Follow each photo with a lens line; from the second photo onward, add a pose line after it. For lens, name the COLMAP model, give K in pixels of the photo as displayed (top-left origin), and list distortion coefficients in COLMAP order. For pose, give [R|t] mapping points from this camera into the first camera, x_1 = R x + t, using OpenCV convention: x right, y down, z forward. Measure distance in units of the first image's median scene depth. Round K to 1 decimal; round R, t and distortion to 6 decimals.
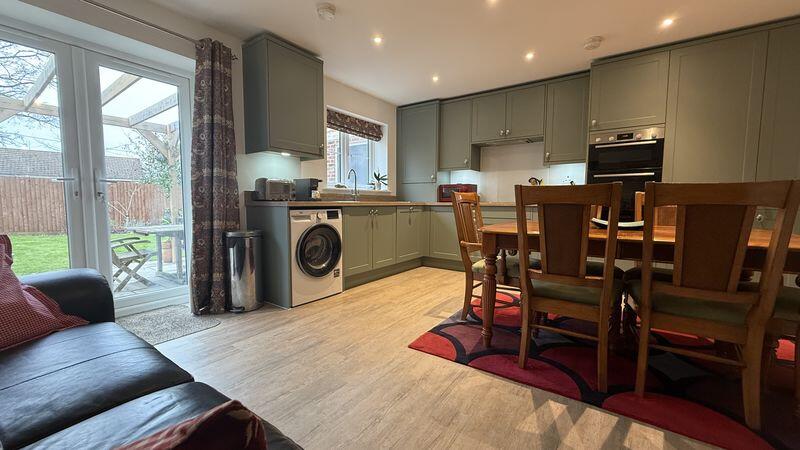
lens RADIAL K [[315.0, 0, 400.0], [0, 315.0, 225.0], [0, 0, 1]] dist [-0.000104, -0.000011]
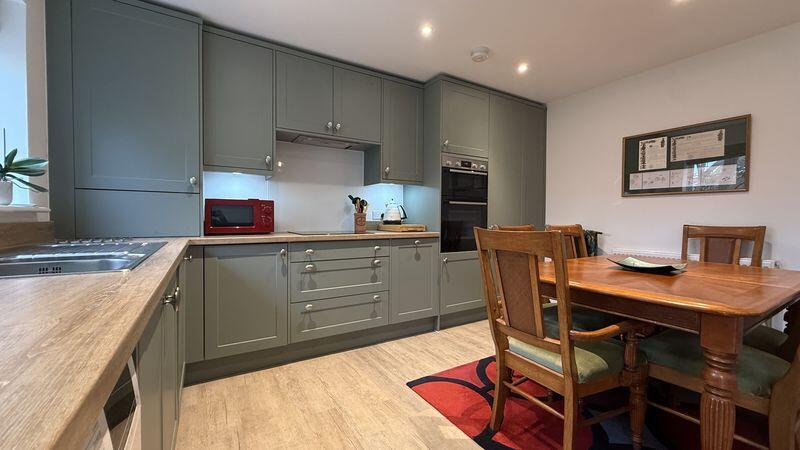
lens RADIAL K [[330.5, 0, 400.0], [0, 330.5, 225.0], [0, 0, 1]] dist [0.000282, 0.000016]
pose [[0.411785, -0.014778, 0.911161, -0.230170], [0.061192, 0.998060, -0.011468, -0.073724], [-0.909224, 0.060479, 0.411890, 0.601923]]
